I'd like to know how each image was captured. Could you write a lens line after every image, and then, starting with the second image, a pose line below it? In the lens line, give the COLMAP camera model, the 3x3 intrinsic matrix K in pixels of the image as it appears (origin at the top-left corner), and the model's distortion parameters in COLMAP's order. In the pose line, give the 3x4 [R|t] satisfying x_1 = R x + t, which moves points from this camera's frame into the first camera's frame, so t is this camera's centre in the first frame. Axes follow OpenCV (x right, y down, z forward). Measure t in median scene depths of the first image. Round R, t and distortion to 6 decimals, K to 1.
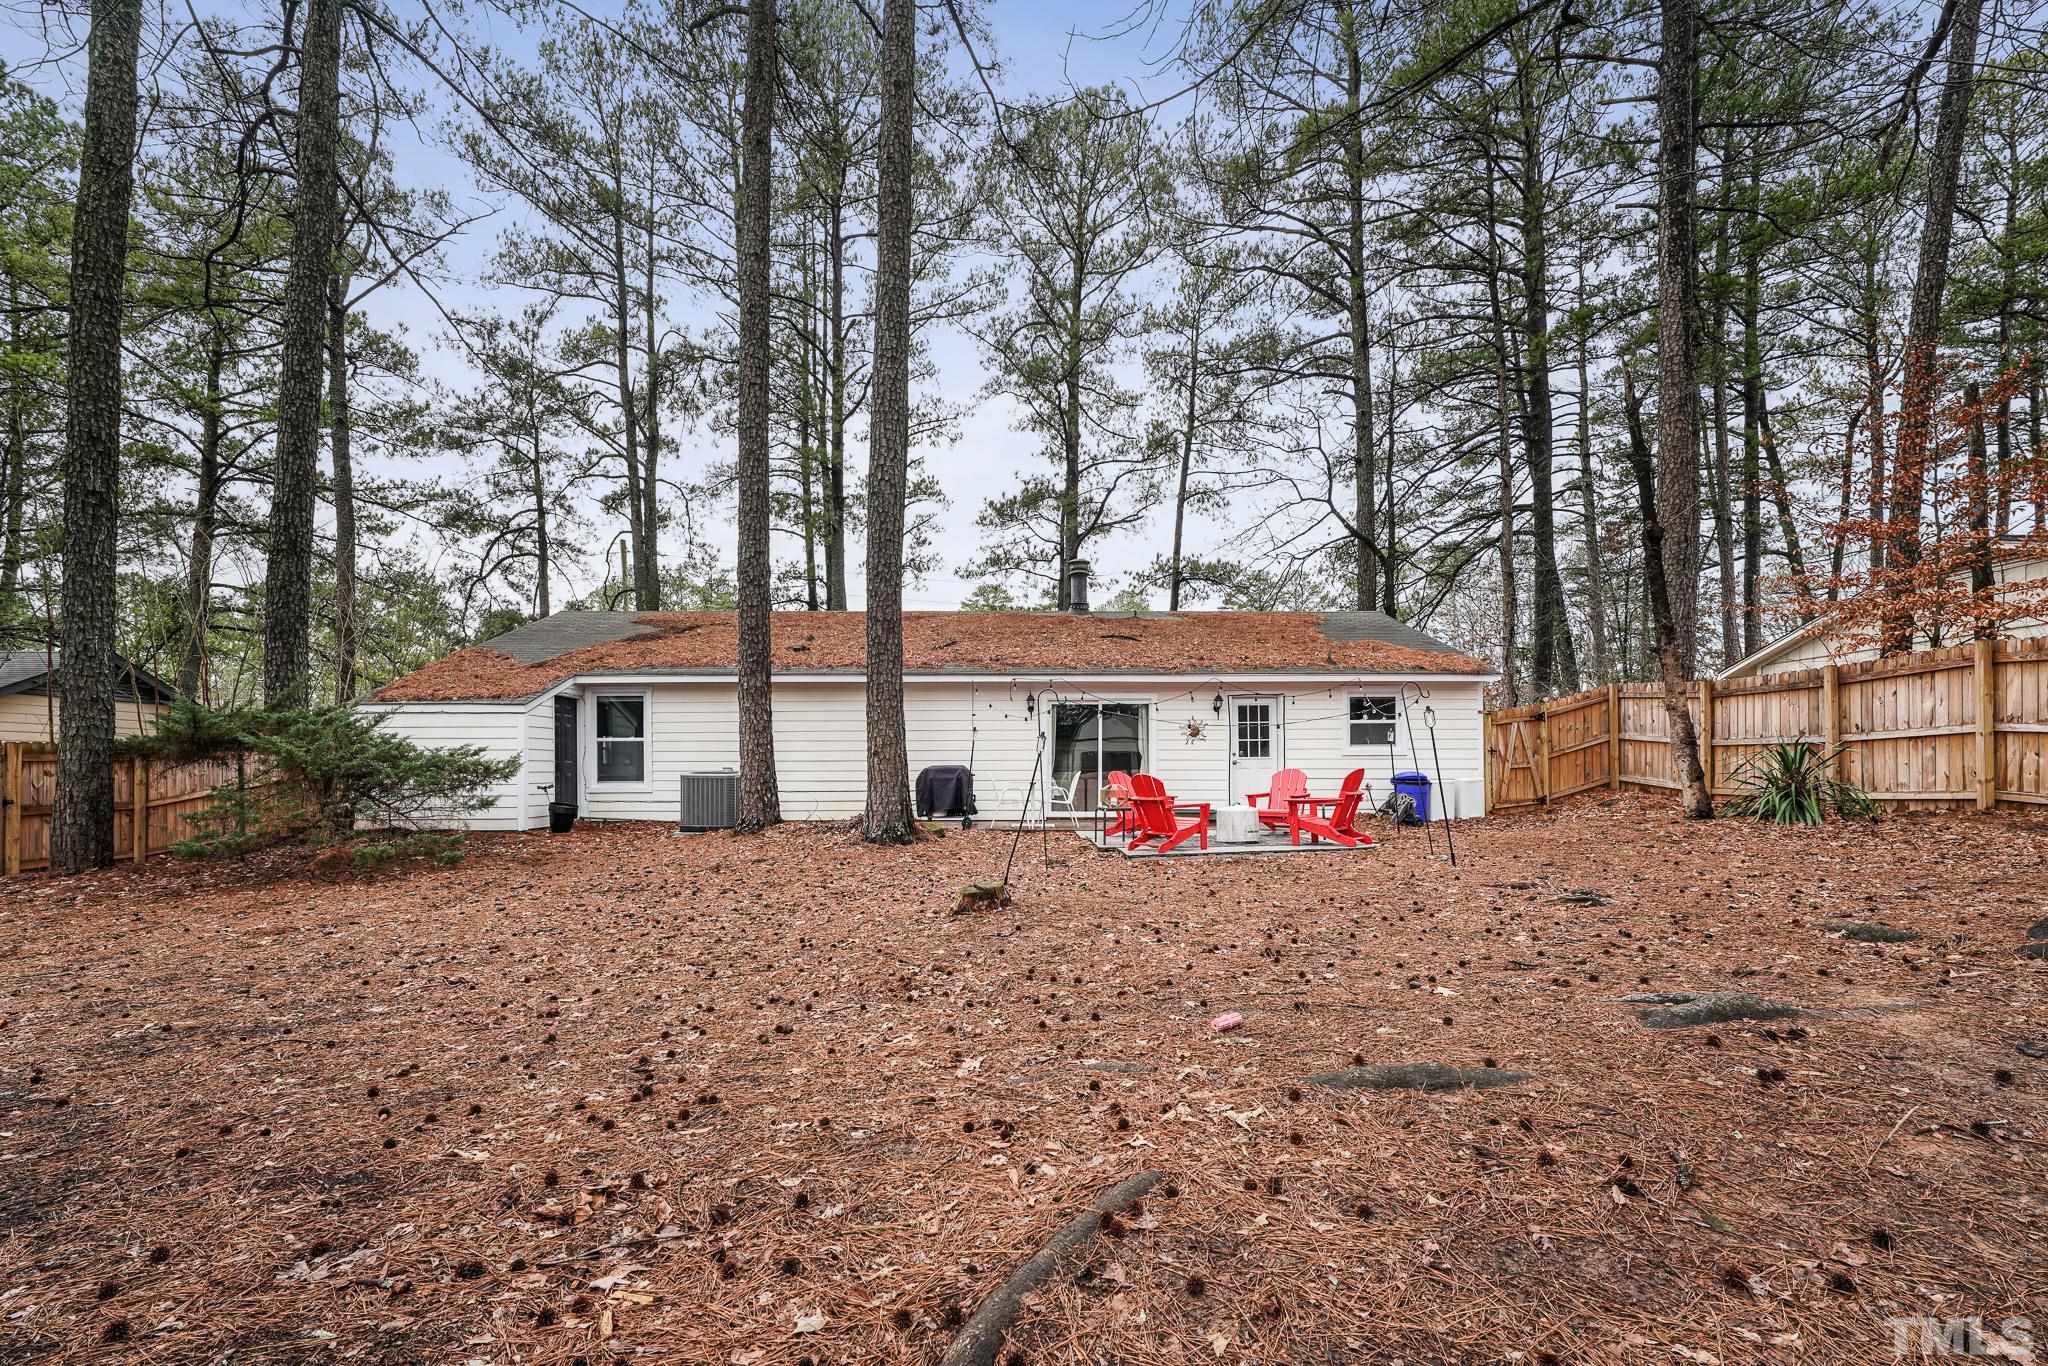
lens RADIAL K [[826.1, 0, 1018.6], [0, 826.1, 770.4], [0, 0, 1]] dist [0.000047, -0.000045]
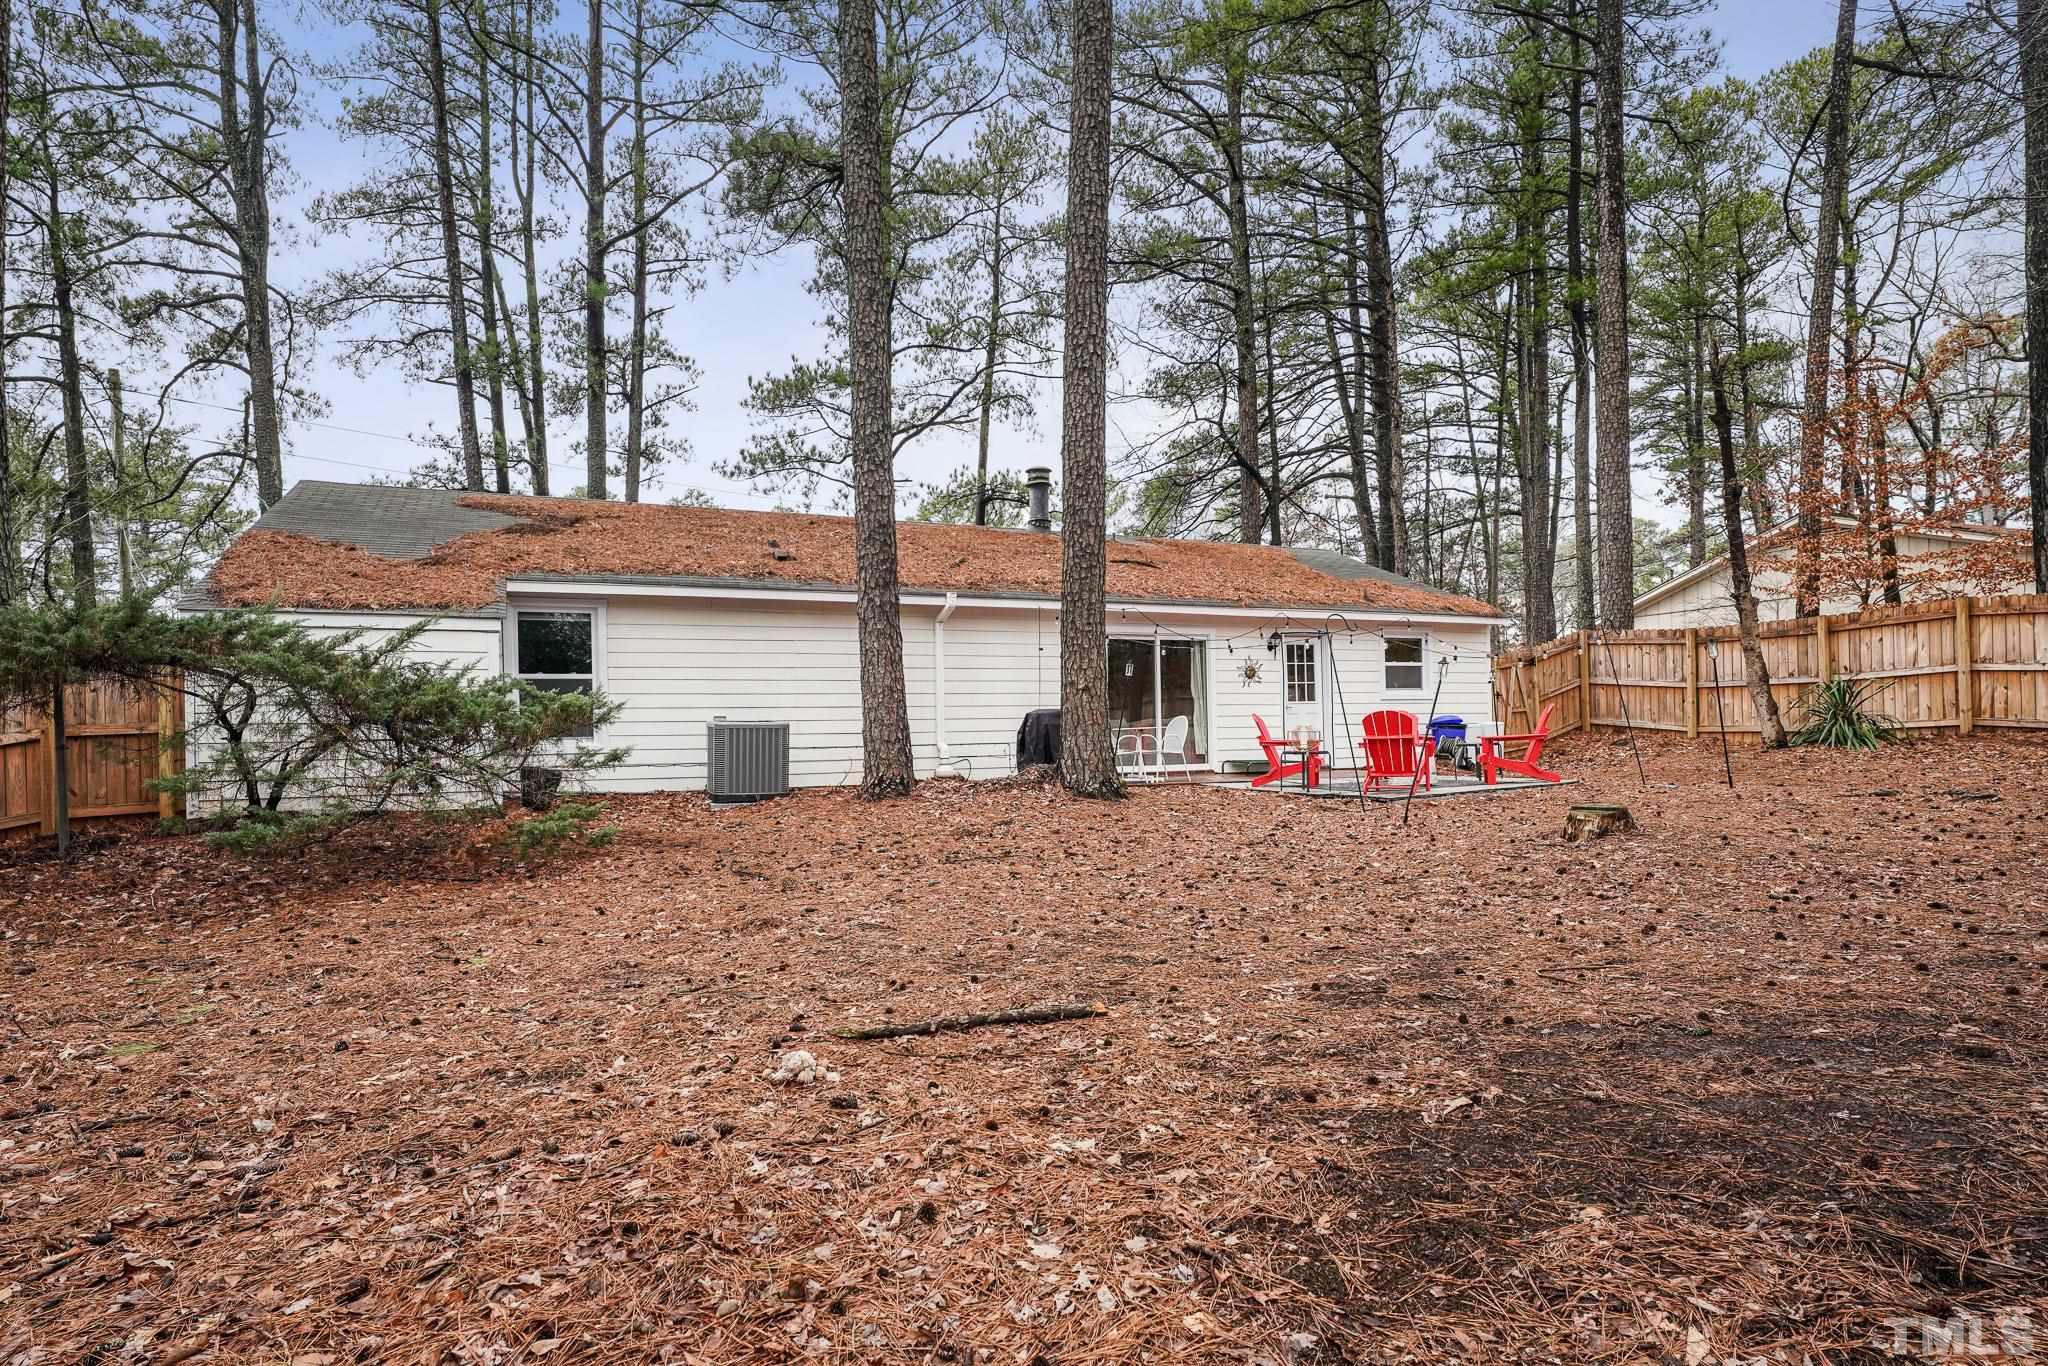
lens RADIAL K [[1067.2, 0, 992.8], [0, 1067.2, 721.7], [0, 0, 1]] dist [-0.001002, 0.000961]
pose [[0.929037, -0.009742, 0.369860, -0.477653], [0.016193, 0.999766, -0.014340, 0.017854], [-0.369633, 0.019311, 0.928977, 0.031463]]
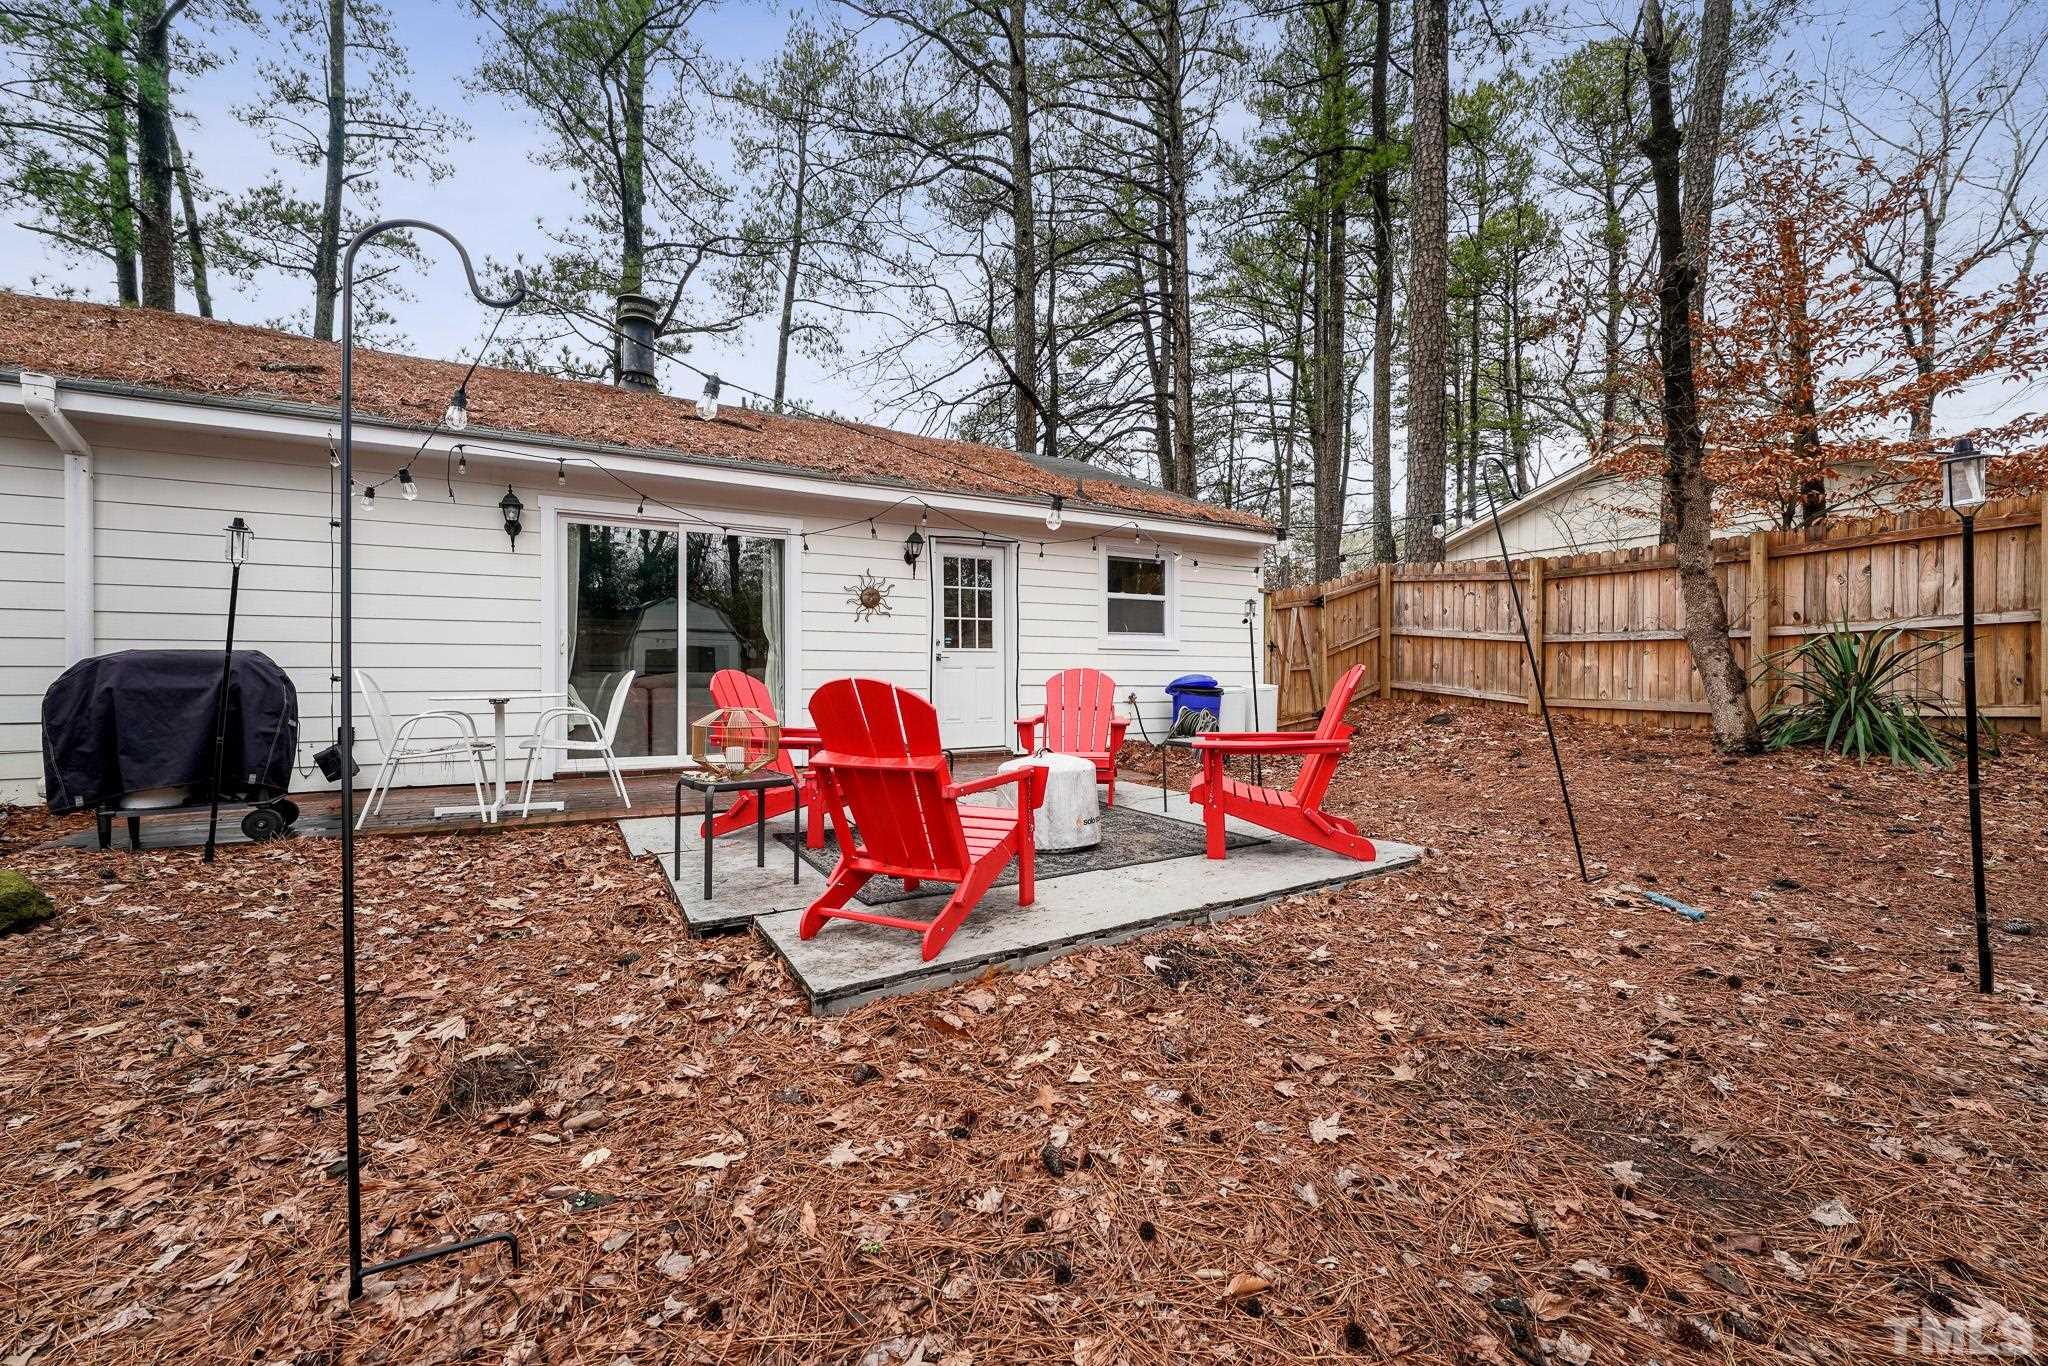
lens RADIAL K [[826.1, 0, 1012.2], [0, 826.1, 669.3], [0, 0, 1]] dist [0.000047, -0.000045]
pose [[0.881423, 0.006808, 0.472280, 0.041904], [-0.004832, 0.999974, -0.005396, 0.001128], [-0.472304, 0.002474, 0.881432, 0.489339]]
